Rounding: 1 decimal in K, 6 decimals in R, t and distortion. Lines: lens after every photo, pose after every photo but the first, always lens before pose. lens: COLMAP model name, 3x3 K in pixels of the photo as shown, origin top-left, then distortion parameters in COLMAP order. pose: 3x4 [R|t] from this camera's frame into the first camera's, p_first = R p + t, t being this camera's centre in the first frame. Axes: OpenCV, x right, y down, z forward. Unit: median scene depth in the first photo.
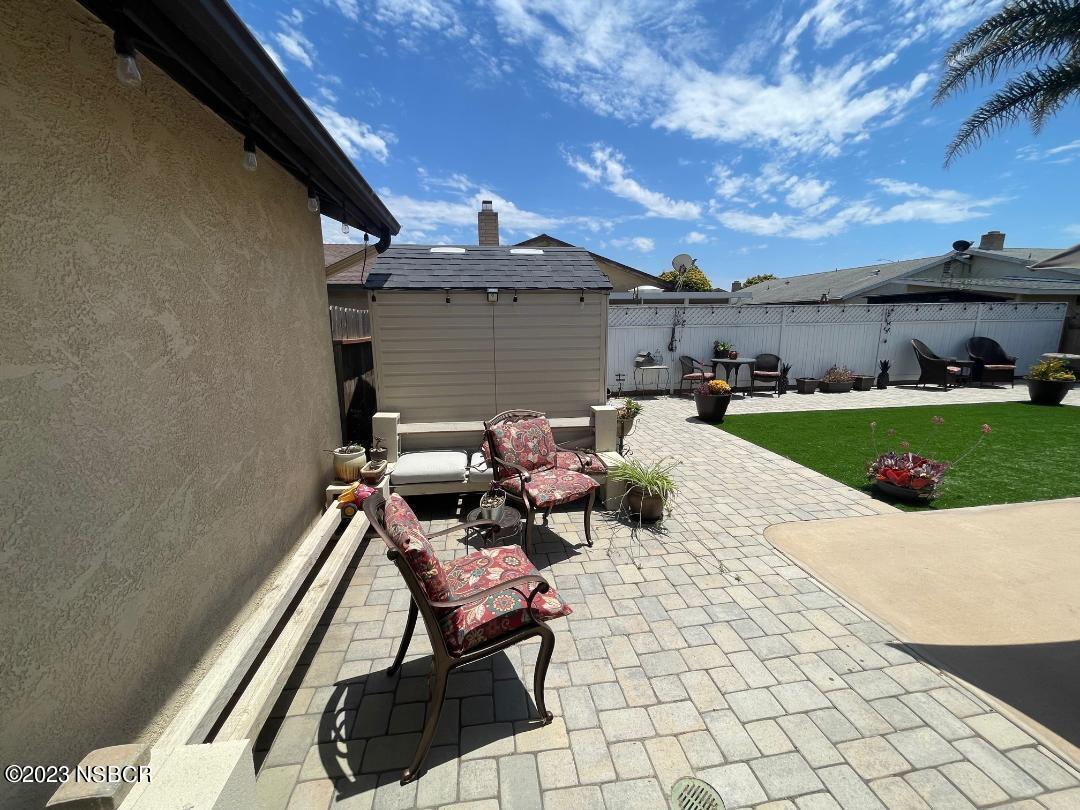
lens RADIAL K [[435.7, 0, 540.0], [0, 435.7, 405.0], [0, 0, 1]] dist [-0.002518, 0.002561]
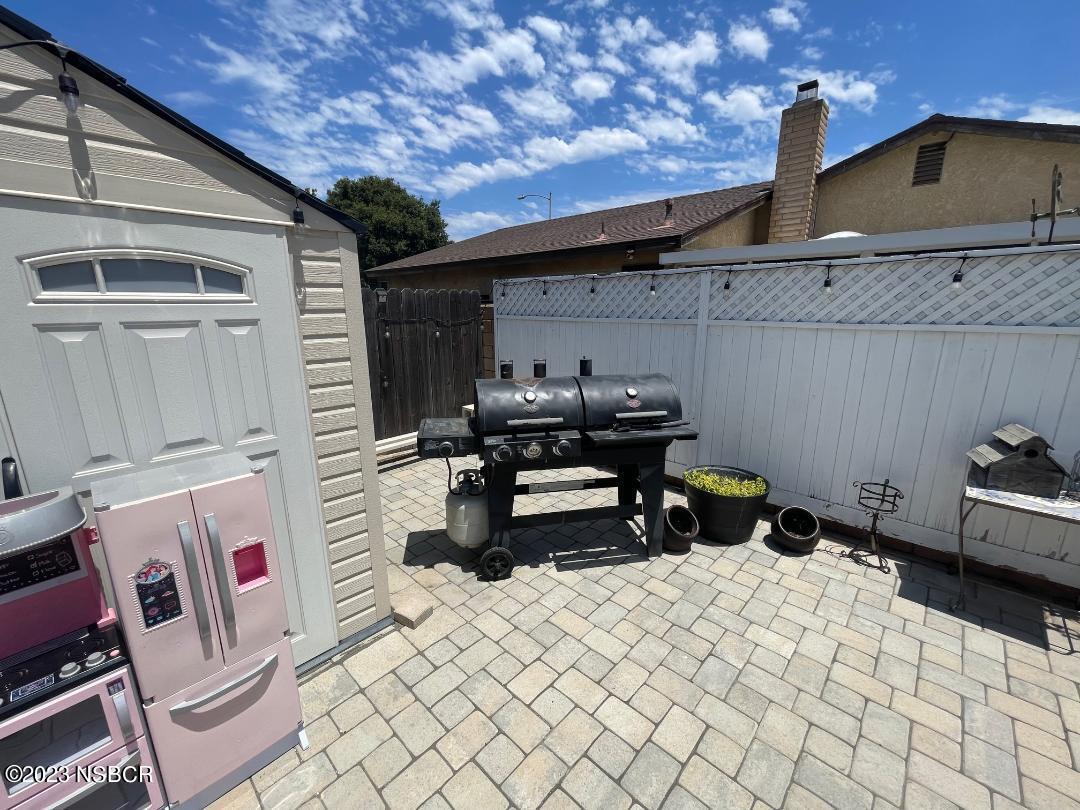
lens RADIAL K [[436.6, 0, 534.5], [0, 436.6, 406.7], [0, 0, 1]] dist [-0.001135, -0.000890]
pose [[0.611007, 0.189126, -0.768701, 0.289605], [-0.155223, 0.980815, 0.117933, -0.137028], [0.776258, 0.047262, 0.628641, 0.700209]]
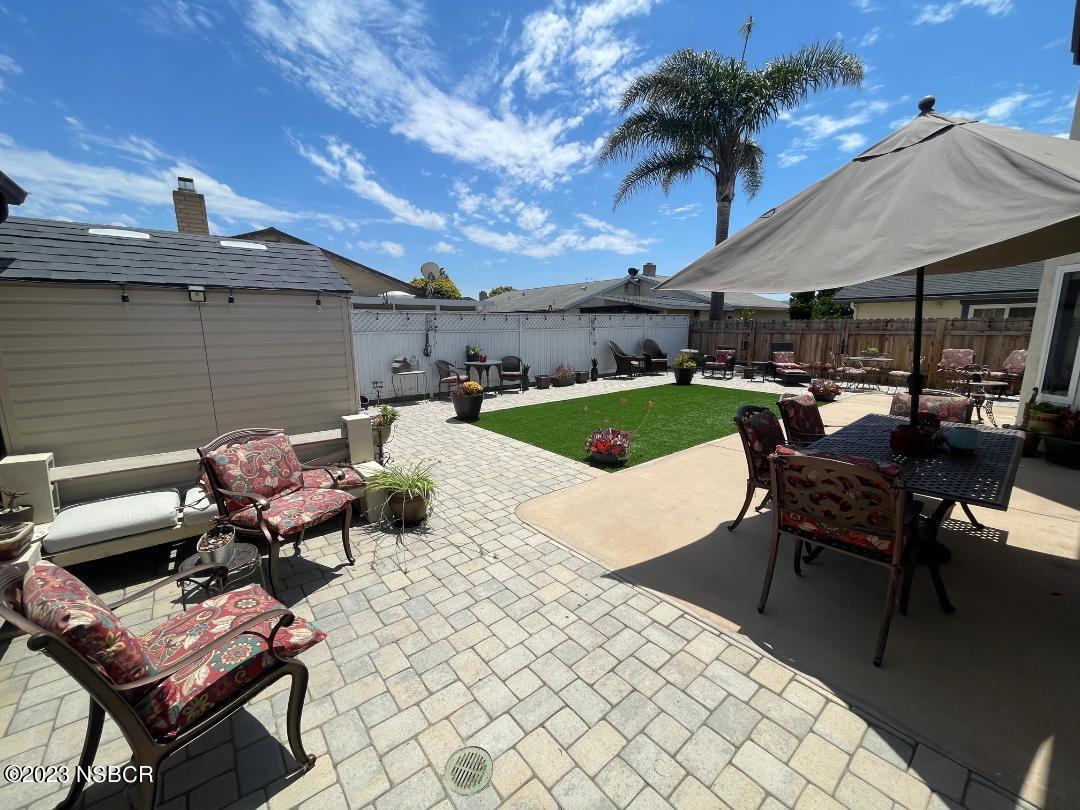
lens RADIAL K [[435.7, 0, 540.0], [0, 435.7, 405.0], [0, 0, 1]] dist [-0.002518, 0.002561]
pose [[0.864461, -0.086789, 0.495152, 0.016134], [0.093850, 0.995529, 0.010645, 0.005060], [-0.493862, 0.037268, 0.868741, -0.016916]]
